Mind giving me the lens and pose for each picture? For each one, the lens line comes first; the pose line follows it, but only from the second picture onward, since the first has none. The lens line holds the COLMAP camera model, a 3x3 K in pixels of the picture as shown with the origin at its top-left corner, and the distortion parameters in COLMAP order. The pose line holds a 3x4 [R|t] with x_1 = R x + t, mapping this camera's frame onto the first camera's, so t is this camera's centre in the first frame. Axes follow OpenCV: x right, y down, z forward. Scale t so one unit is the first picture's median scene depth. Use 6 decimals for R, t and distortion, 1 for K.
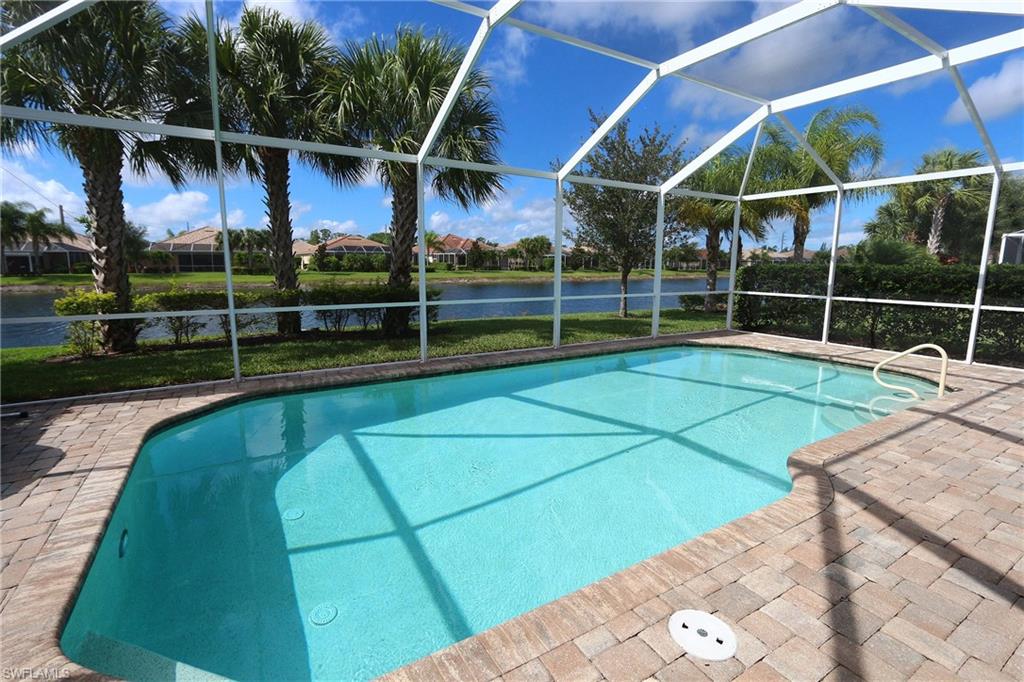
lens RADIAL K [[472.7, 0, 507.0], [0, 472.7, 338.5], [0, 0, 1]] dist [-0.017658, 0.002601]
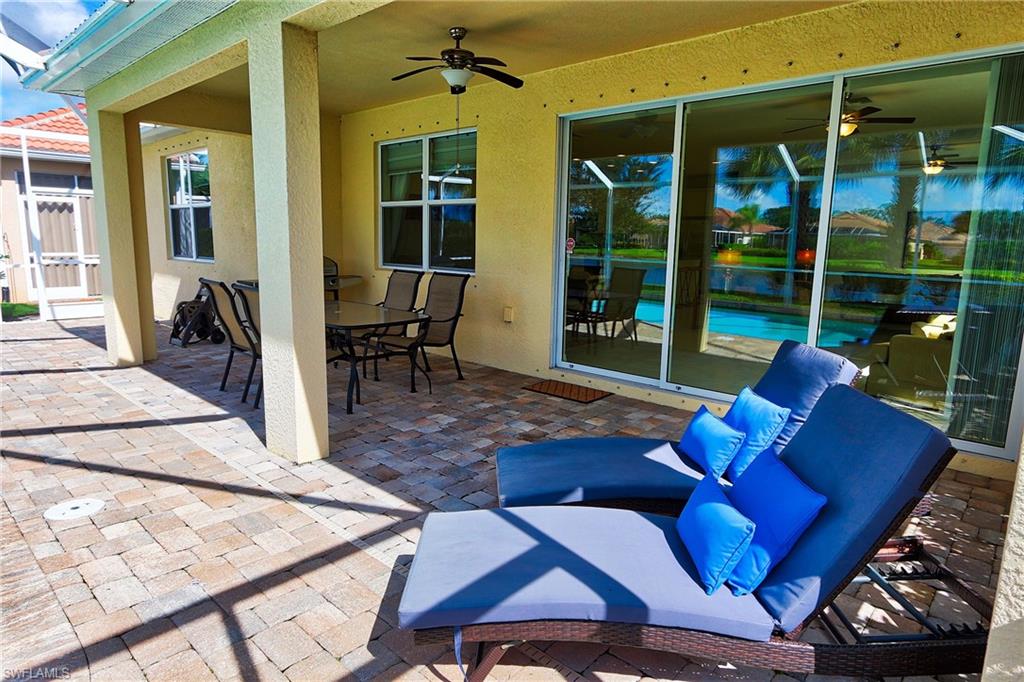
lens RADIAL K [[614.0, 0, 512.1], [0, 614.0, 339.0], [0, 0, 1]] dist [-0.003170, -0.000047]
pose [[-0.274518, -0.176654, 0.945216, -0.055608], [0.122445, 0.968556, 0.216577, -0.002613], [-0.953754, 0.175191, -0.244256, 0.005270]]
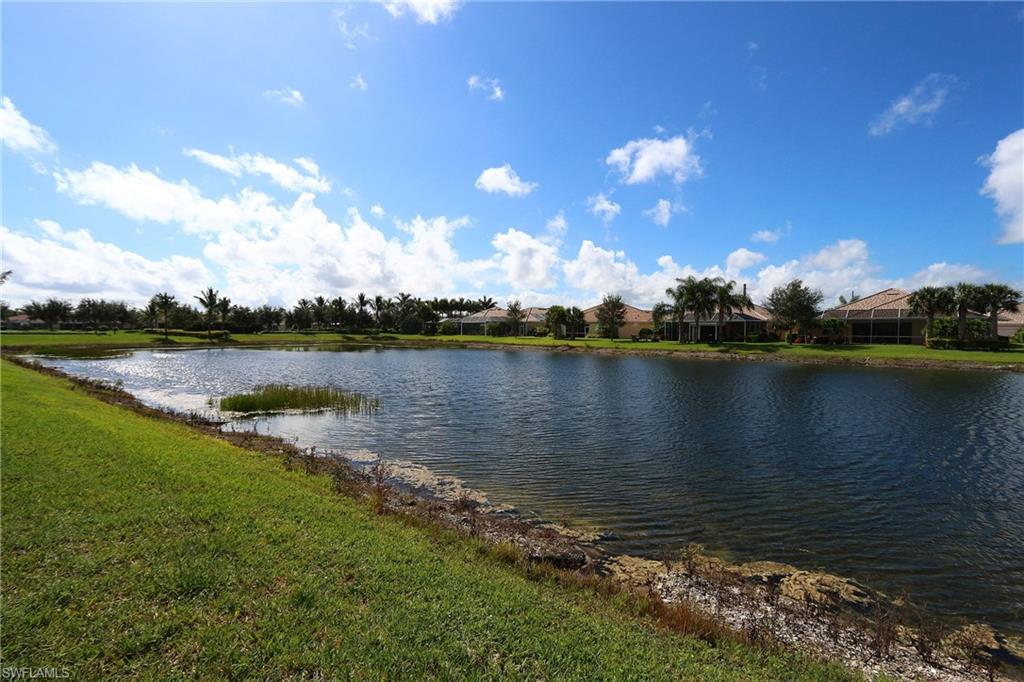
lens RADIAL K [[472.7, 0, 508.5], [0, 472.7, 331.1], [0, 0, 1]] dist [-0.017658, 0.002601]
pose [[0.345311, -0.001503, -0.938487, -0.154202], [-0.151883, 0.986727, -0.057465, -0.026383], [0.926116, 0.162384, 0.340499, 0.171796]]
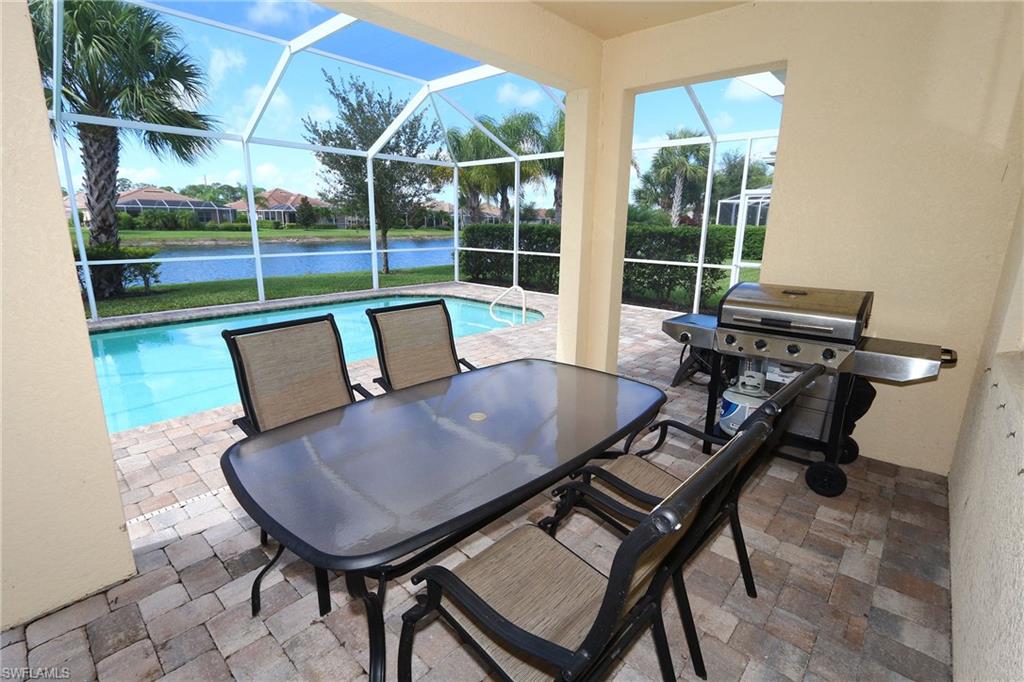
lens RADIAL K [[472.7, 0, 512.6], [0, 472.7, 338.5], [0, 0, 1]] dist [-0.017658, 0.002601]
pose [[0.956768, -0.061107, 0.284360, 0.053118], [0.036903, 0.995283, 0.089717, 0.004090], [-0.288501, -0.075345, 0.954510, -0.029943]]
